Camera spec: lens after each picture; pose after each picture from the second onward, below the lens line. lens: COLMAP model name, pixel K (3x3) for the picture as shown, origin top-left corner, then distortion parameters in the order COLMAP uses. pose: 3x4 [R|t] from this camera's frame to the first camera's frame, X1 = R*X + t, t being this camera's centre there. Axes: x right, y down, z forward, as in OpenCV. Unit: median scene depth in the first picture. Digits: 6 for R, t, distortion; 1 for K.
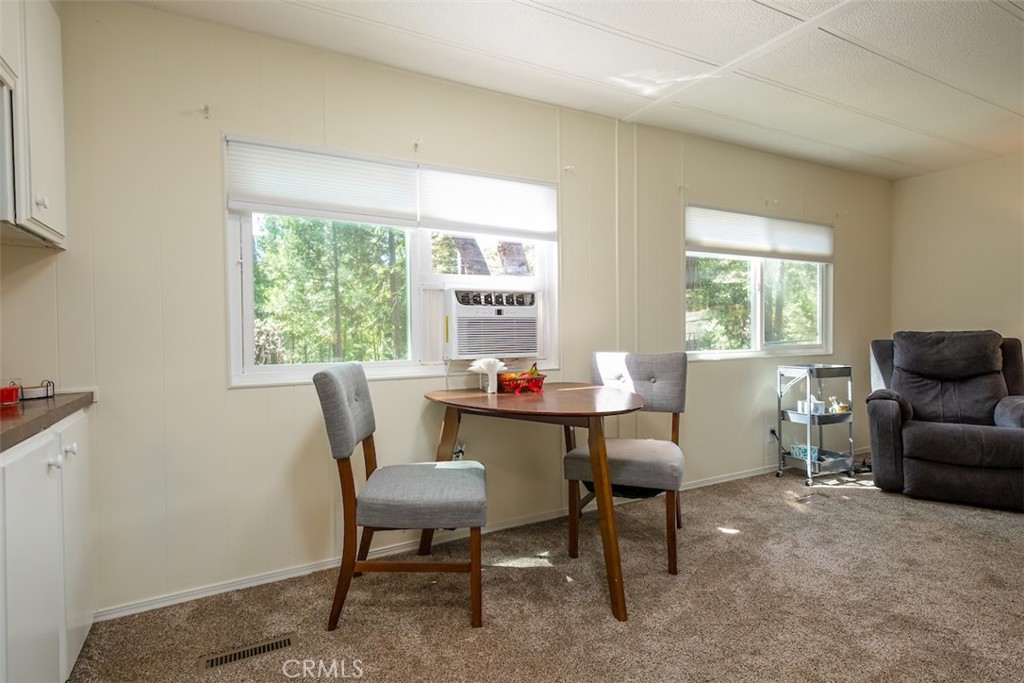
lens RADIAL K [[520.5, 0, 514.7], [0, 520.5, 342.6], [0, 0, 1]] dist [-0.001241, -0.000448]
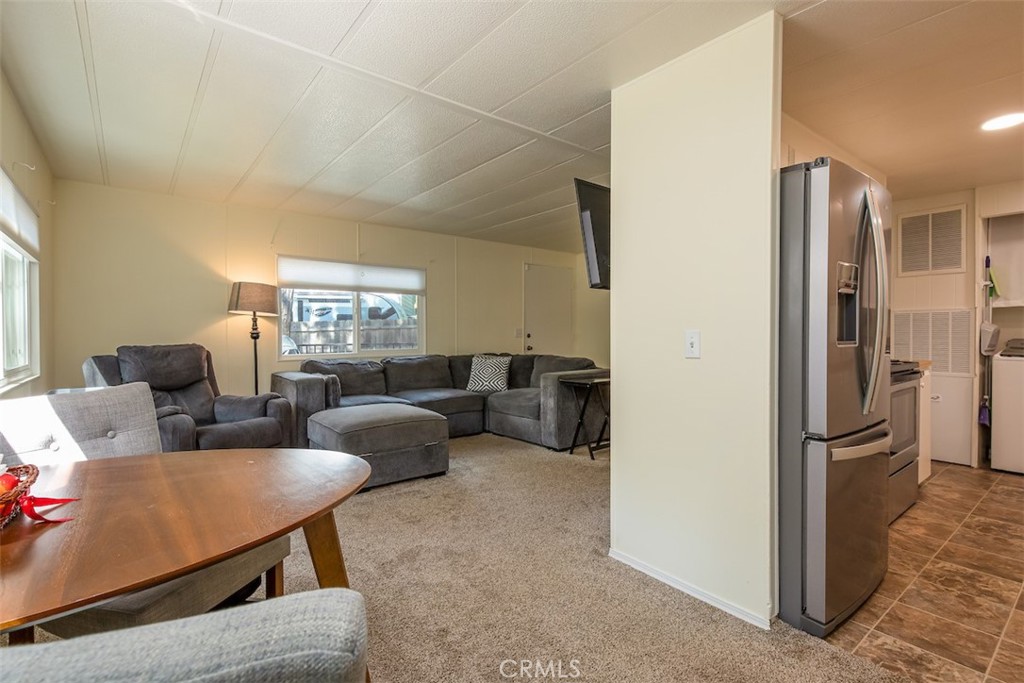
lens RADIAL K [[470.3, 0, 520.3], [0, 470.3, 338.2], [0, 0, 1]] dist [0.013555, -0.002504]
pose [[-0.174233, -0.003882, 0.984697, -0.248312], [0.028181, 0.999563, 0.008927, -0.022073], [-0.984301, 0.029306, -0.174047, 0.399978]]
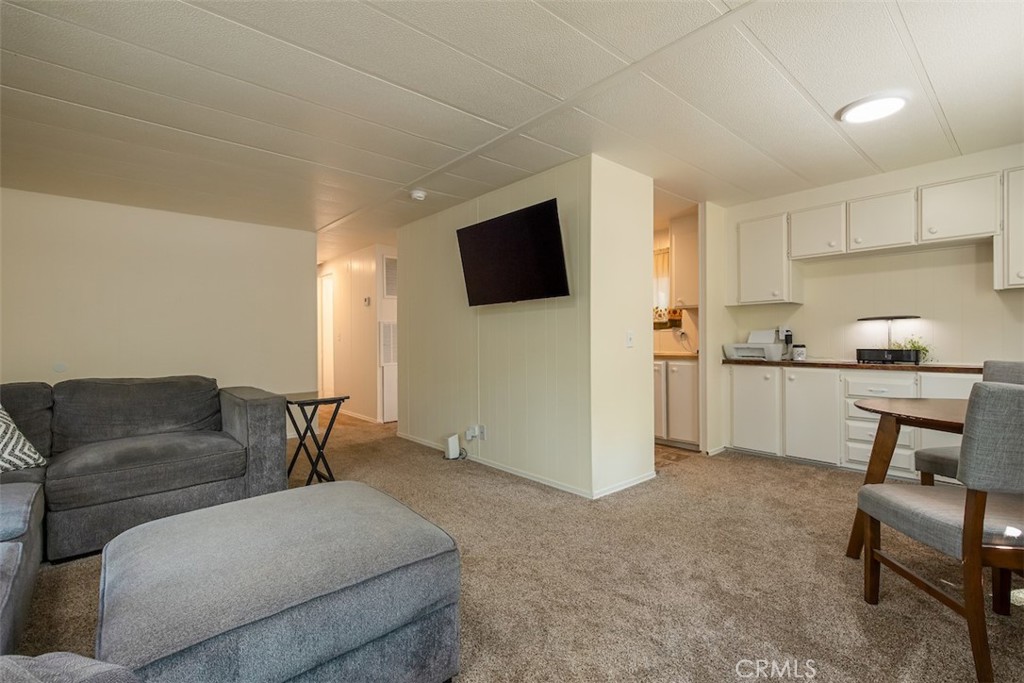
lens RADIAL K [[449.7, 0, 511.7], [0, 449.7, 340.1], [0, 0, 1]] dist [-0.000016, -0.000887]
pose [[-0.977396, 0.018722, -0.210585, 0.601451], [0.012742, 0.999477, 0.029717, -0.030915], [0.211032, 0.026362, -0.977124, 0.896571]]
